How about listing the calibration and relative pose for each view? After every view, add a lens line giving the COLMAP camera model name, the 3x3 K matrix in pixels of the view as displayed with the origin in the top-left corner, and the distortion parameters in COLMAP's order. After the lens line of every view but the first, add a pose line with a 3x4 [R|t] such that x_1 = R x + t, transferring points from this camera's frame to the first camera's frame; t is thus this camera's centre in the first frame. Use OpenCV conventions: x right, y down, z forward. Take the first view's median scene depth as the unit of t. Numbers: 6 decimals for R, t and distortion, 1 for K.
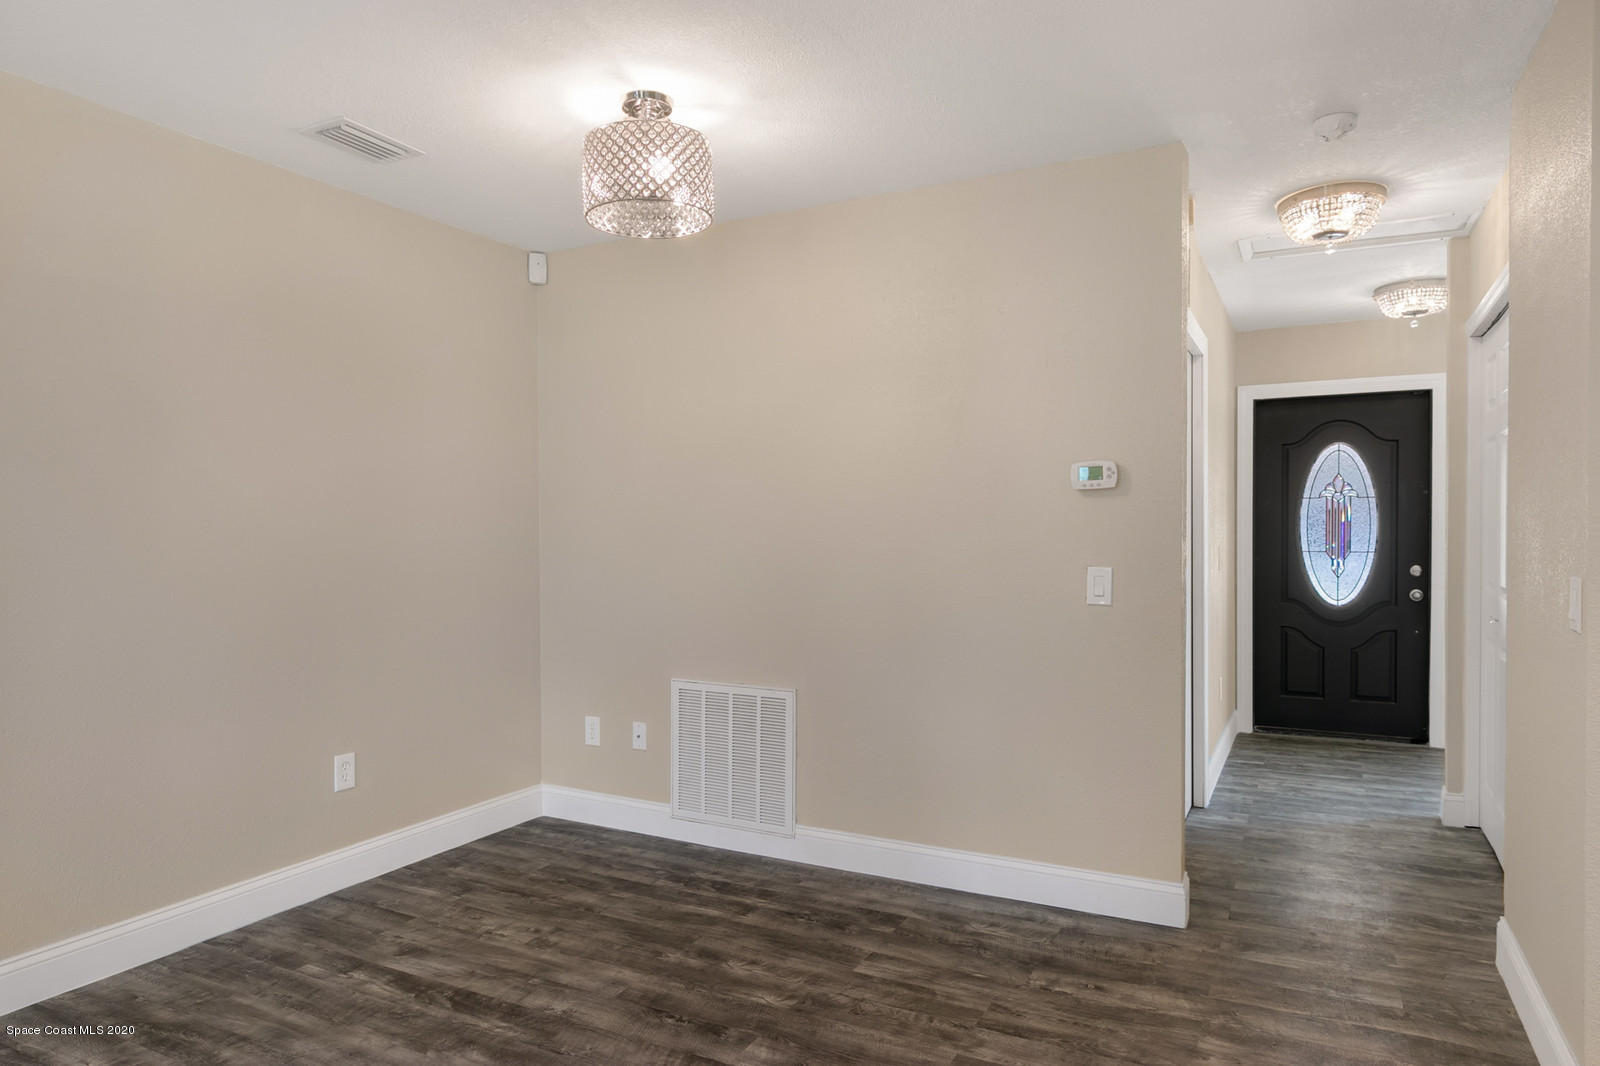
lens RADIAL K [[980.7, 0, 791.3], [0, 980.7, 543.4], [0, 0, 1]] dist [0.005554, -0.001046]
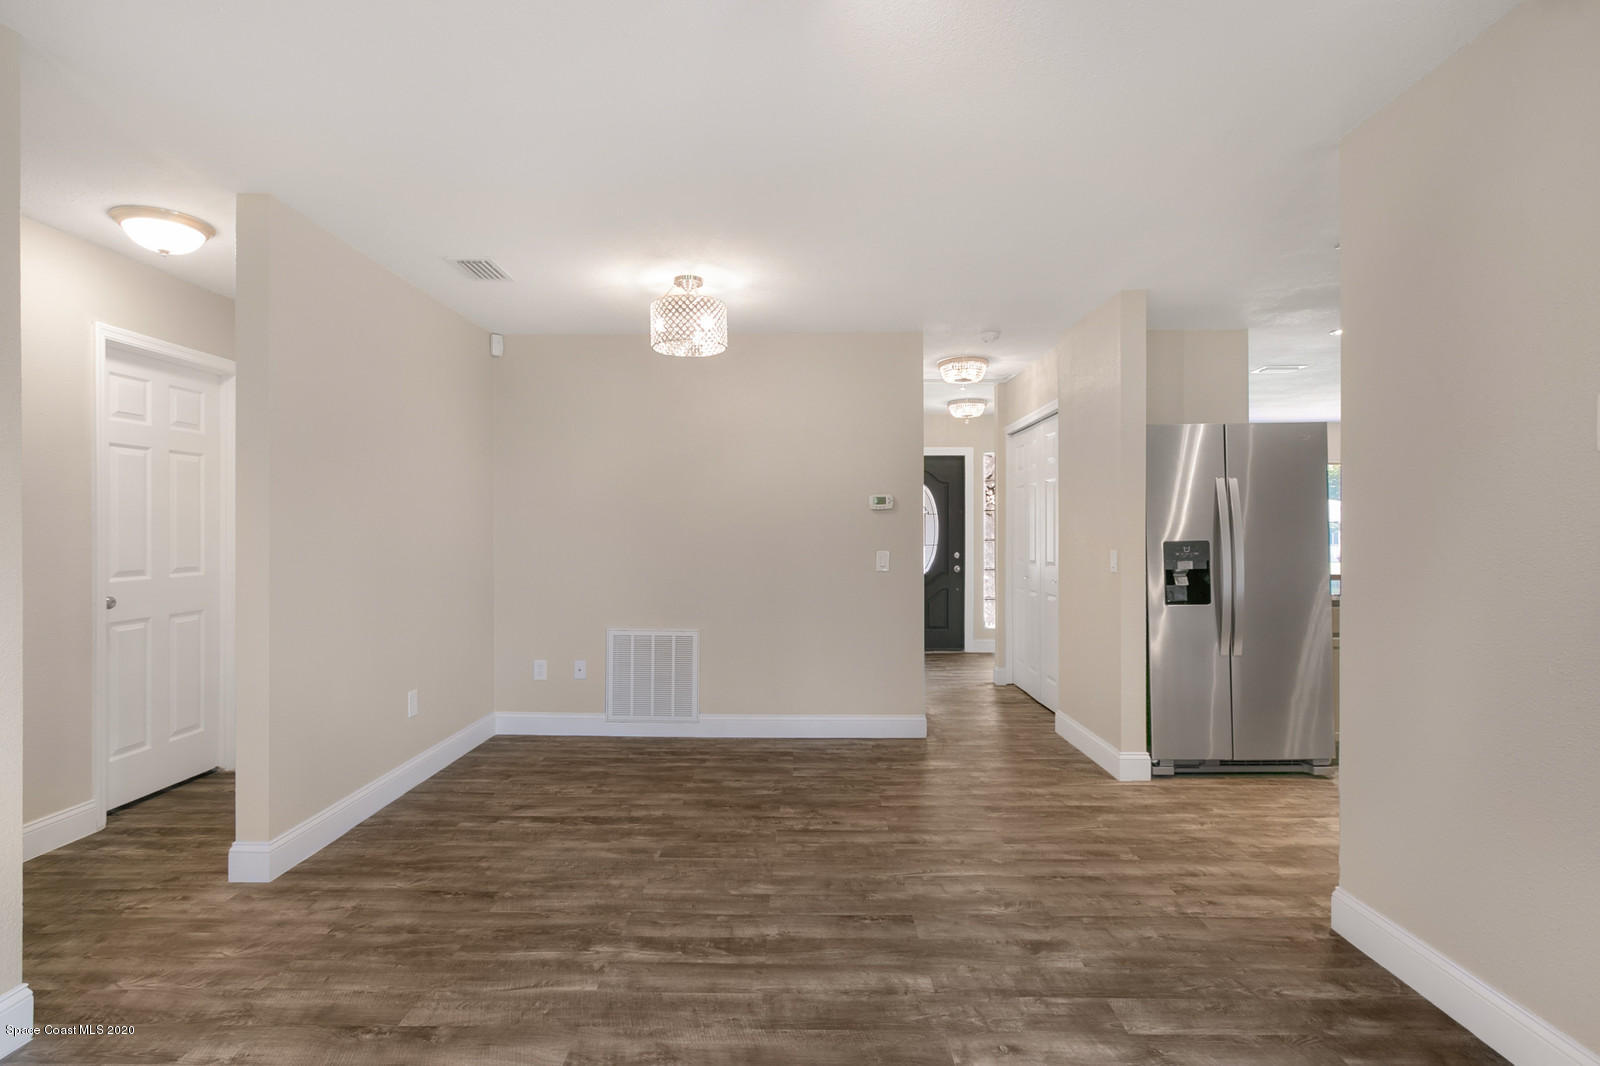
lens RADIAL K [[769.7, 0, 779.7], [0, 769.7, 532.8], [0, 0, 1]] dist [0.002566, -0.000328]
pose [[0.897183, 0.003052, 0.441648, -0.497851], [0.003331, 0.999901, -0.013674, 0.008384], [-0.441646, 0.013739, 0.897084, -0.221964]]
